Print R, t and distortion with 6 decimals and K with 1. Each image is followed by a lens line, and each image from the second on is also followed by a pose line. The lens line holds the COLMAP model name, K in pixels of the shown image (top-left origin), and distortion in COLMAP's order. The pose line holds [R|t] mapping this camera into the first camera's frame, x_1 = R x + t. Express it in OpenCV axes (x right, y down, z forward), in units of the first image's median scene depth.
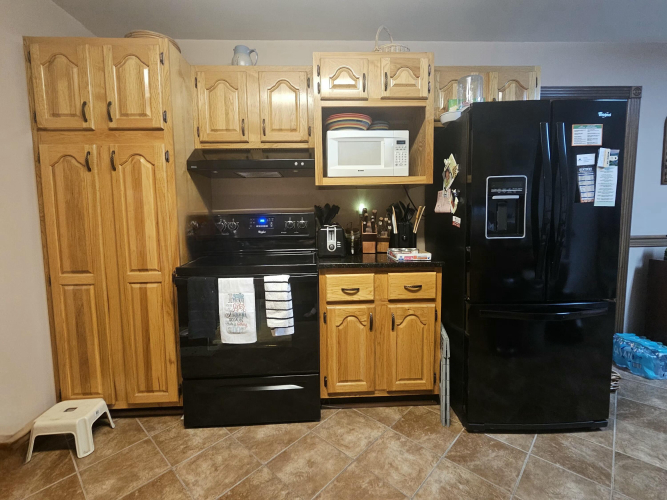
lens RADIAL K [[313.8, 0, 333.7], [0, 313.8, 247.4], [0, 0, 1]] dist [-0.000406, 0.002283]
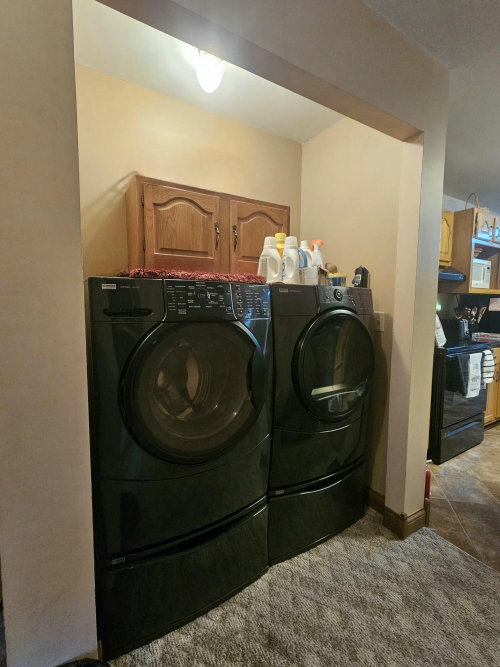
lens RADIAL K [[313.8, 0, 250.6], [0, 313.8, 335.7], [0, 0, 1]] dist [-0.000406, 0.002283]
pose [[0.876430, -0.029386, 0.480632, -1.904854], [0.029457, 0.999539, 0.007397, -0.032338], [-0.480628, 0.007676, 0.876891, 0.174550]]
